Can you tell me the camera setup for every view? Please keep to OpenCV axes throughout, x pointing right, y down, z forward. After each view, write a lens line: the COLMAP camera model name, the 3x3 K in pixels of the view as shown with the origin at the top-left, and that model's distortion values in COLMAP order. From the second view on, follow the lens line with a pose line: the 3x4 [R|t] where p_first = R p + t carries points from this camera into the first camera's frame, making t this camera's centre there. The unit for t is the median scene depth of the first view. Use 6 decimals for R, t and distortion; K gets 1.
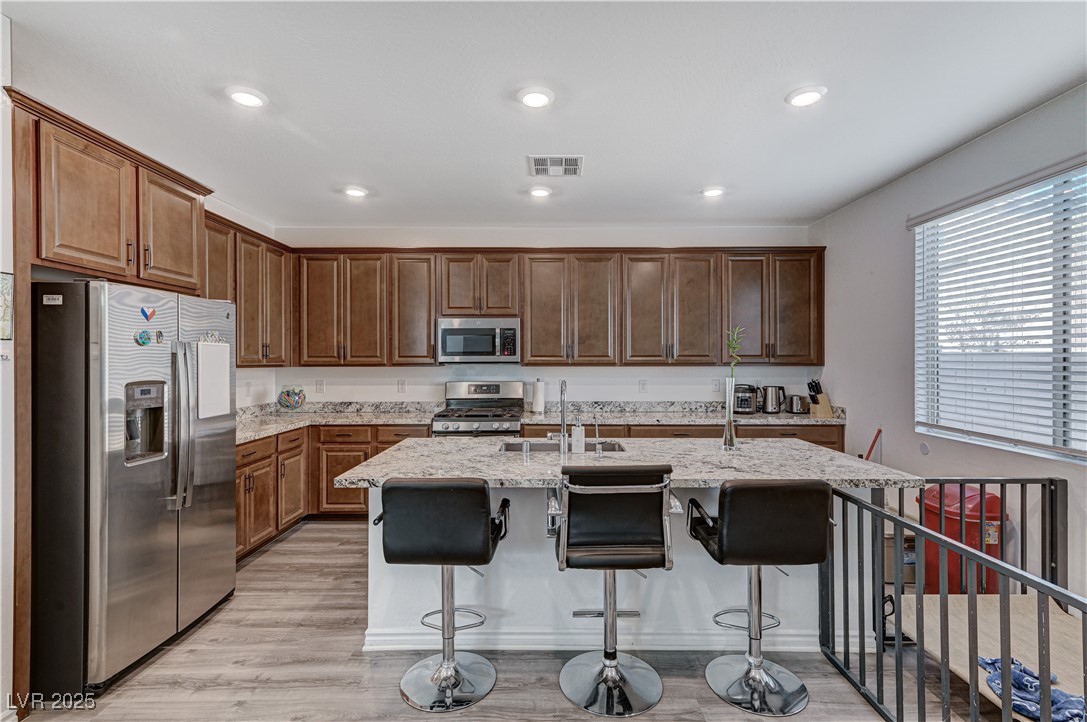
lens RADIAL K [[501.1, 0, 543.5], [0, 501.1, 361.0], [0, 0, 1]] dist [0.001070, 0.000081]
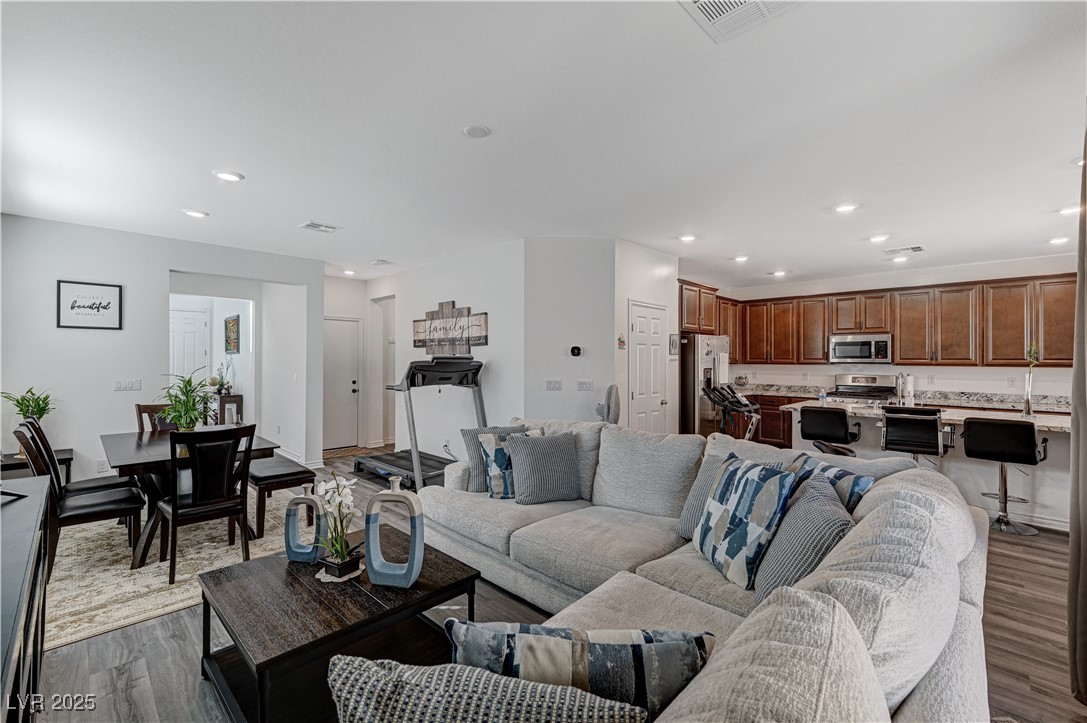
lens RADIAL K [[465.0, 0, 543.5], [0, 465.0, 361.5], [0, 0, 1]] dist [0.001079, 0.000351]
pose [[0.712119, 0.007978, -0.702013, 0.194665], [-0.007006, 0.999966, 0.004257, -0.000170], [0.702023, 0.001887, 0.712151, -0.755110]]
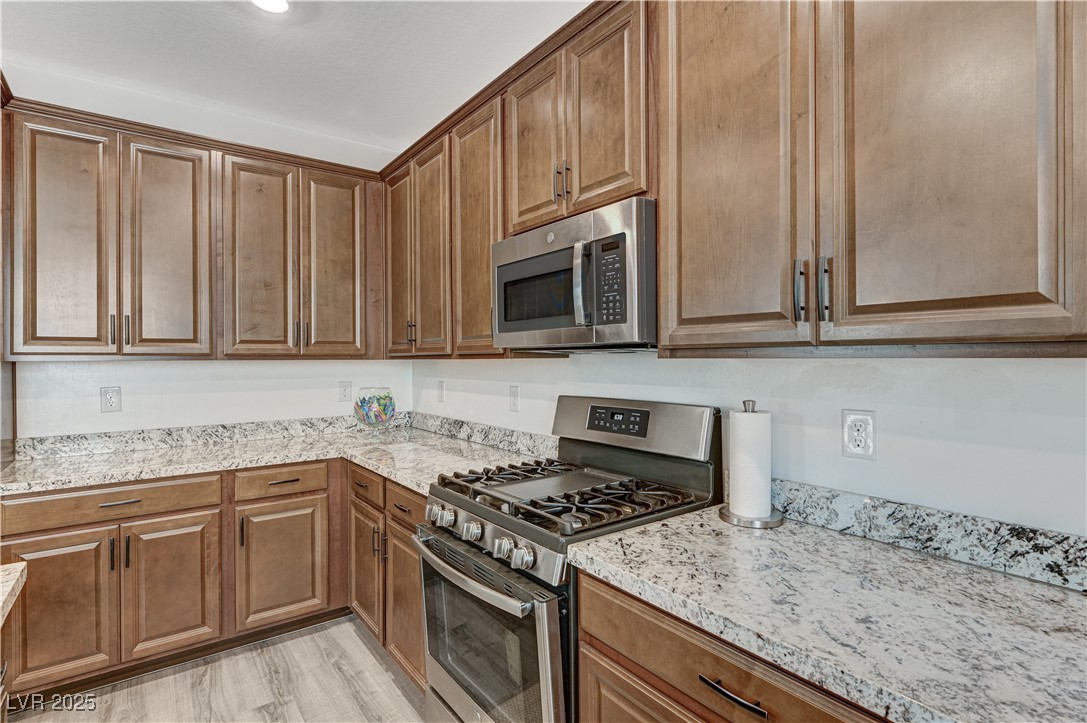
lens RADIAL K [[539.2, 0, 549.3], [0, 539.2, 356.3], [0, 0, 1]] dist [0.000707, 0.000105]
pose [[0.606455, -0.003614, -0.795110, 0.176060], [0.005354, 0.999986, -0.000462, 0.009330], [0.795100, -0.003977, 0.606466, 0.757613]]
